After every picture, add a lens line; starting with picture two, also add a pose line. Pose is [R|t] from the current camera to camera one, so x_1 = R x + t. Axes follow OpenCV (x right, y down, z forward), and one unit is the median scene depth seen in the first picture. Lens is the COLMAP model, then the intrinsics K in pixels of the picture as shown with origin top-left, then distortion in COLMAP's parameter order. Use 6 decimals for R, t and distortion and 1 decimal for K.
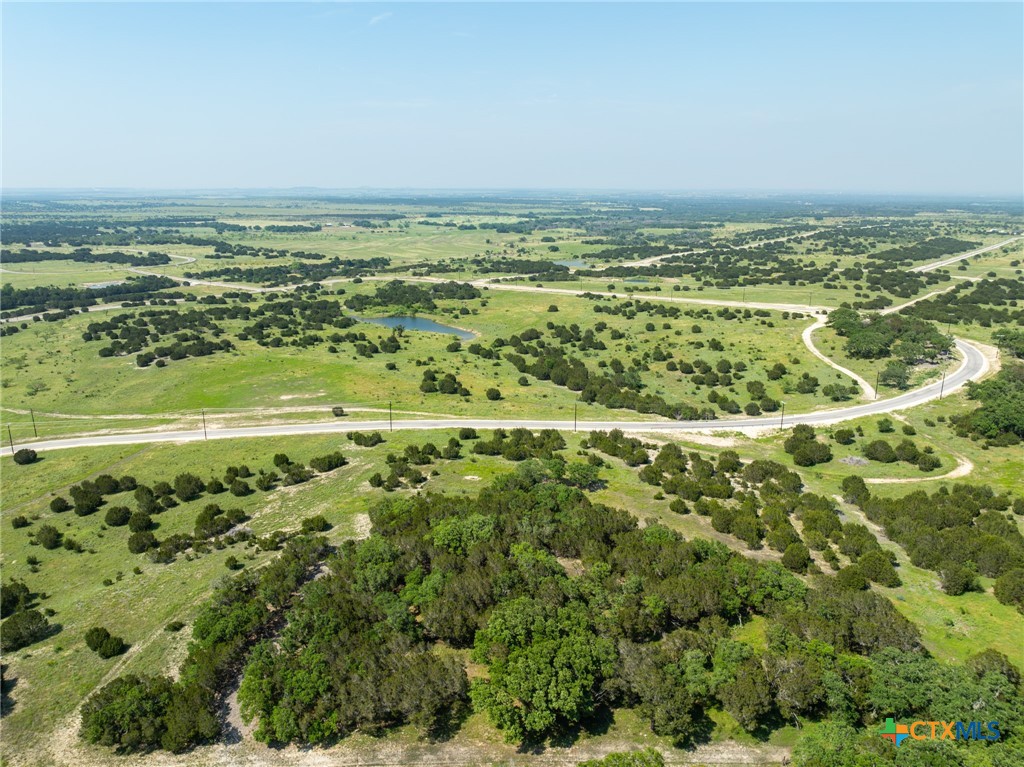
lens RADIAL K [[724.4, 0, 508.1], [0, 724.4, 385.0], [0, 0, 1]] dist [-0.039151, 0.028065]
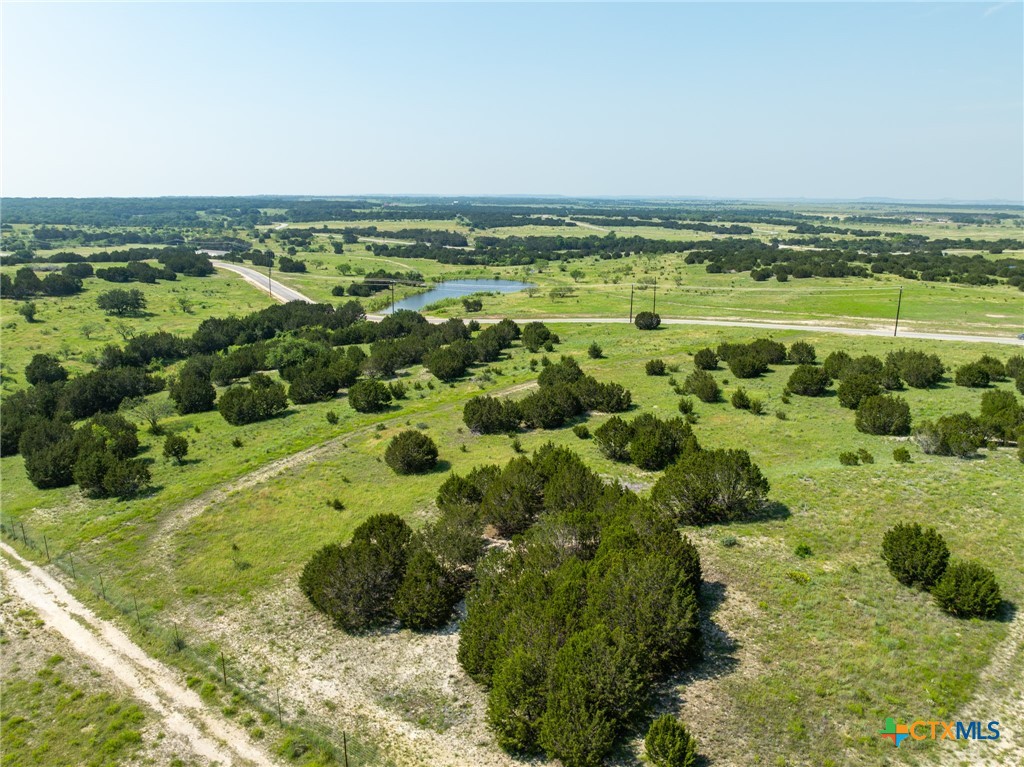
lens RADIAL K [[724.4, 0, 518.8], [0, 724.4, 398.8], [0, 0, 1]] dist [-0.039151, 0.028065]
pose [[0.756939, 0.180151, -0.628163, -0.063920], [-0.176703, 0.981866, 0.068662, 0.035762], [0.629142, 0.059025, 0.775046, 0.072624]]
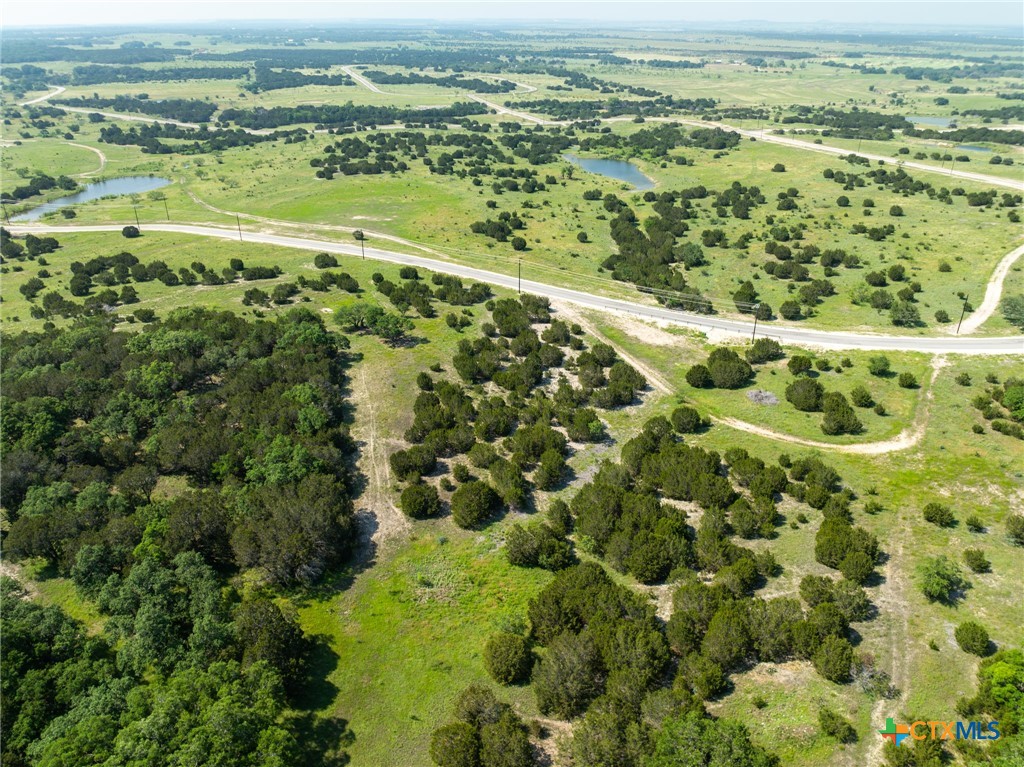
lens RADIAL K [[724.4, 0, 512.4], [0, 724.4, 382.3], [0, 0, 1]] dist [-0.039151, 0.028065]
pose [[0.842187, 0.244594, -0.480514, 0.134355], [-0.144650, 0.961012, 0.235655, -0.009704], [0.519420, -0.128960, 0.844732, 0.054996]]
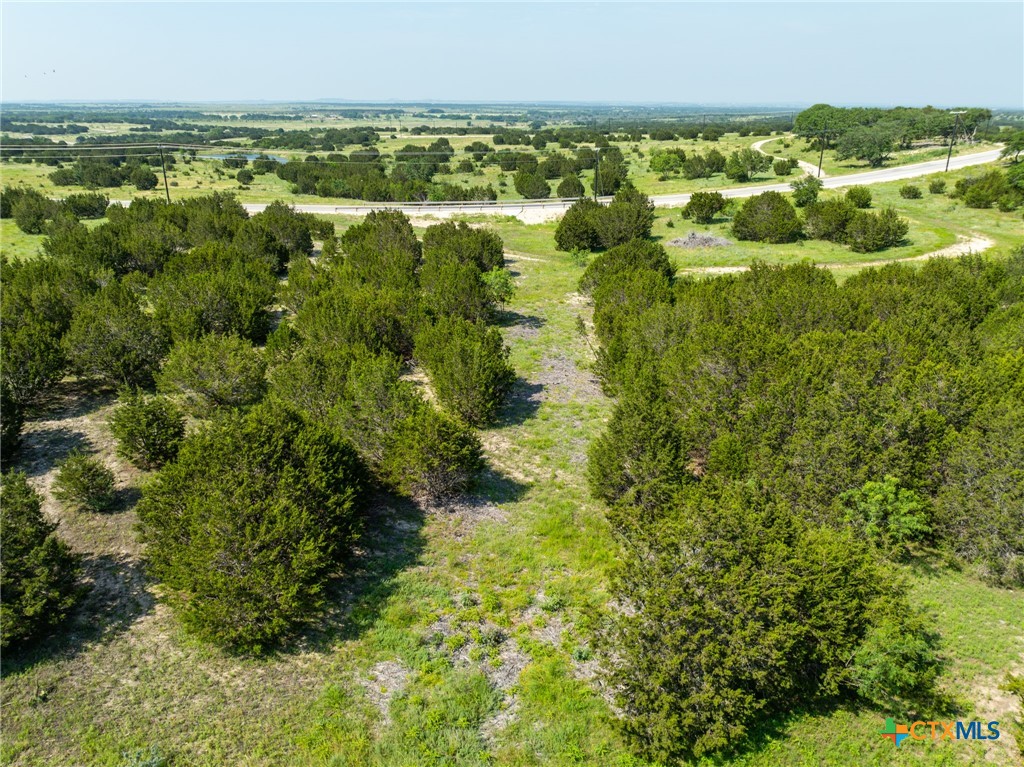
lens RADIAL K [[724.4, 0, 516.6], [0, 724.4, 381.2], [0, 0, 1]] dist [-0.039151, 0.028065]
pose [[0.998966, 0.020965, -0.040342, 0.086106], [-0.016685, 0.994475, 0.103639, 0.031167], [0.042292, -0.102858, 0.993797, 0.126569]]
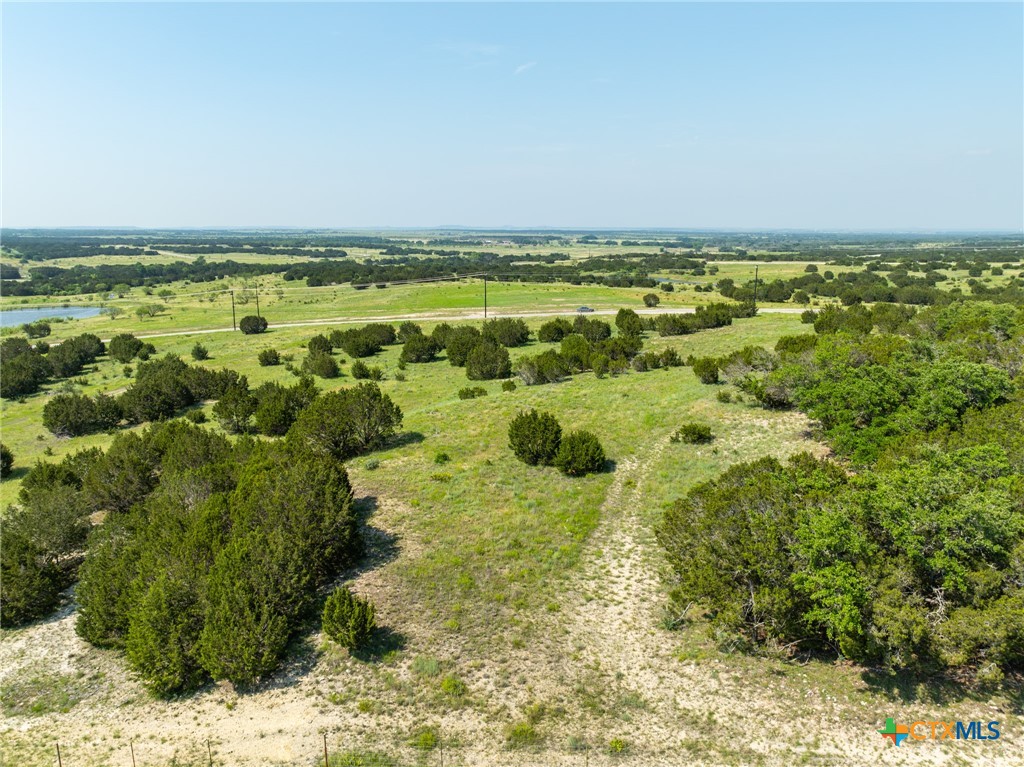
lens RADIAL K [[724.4, 0, 512.5], [0, 724.4, 392.5], [0, 0, 1]] dist [-0.039151, 0.028065]
pose [[0.983435, 0.042412, -0.176229, -0.064380], [-0.049862, 0.998031, -0.038064, 0.043082], [0.174268, 0.046221, 0.983613, 0.073419]]
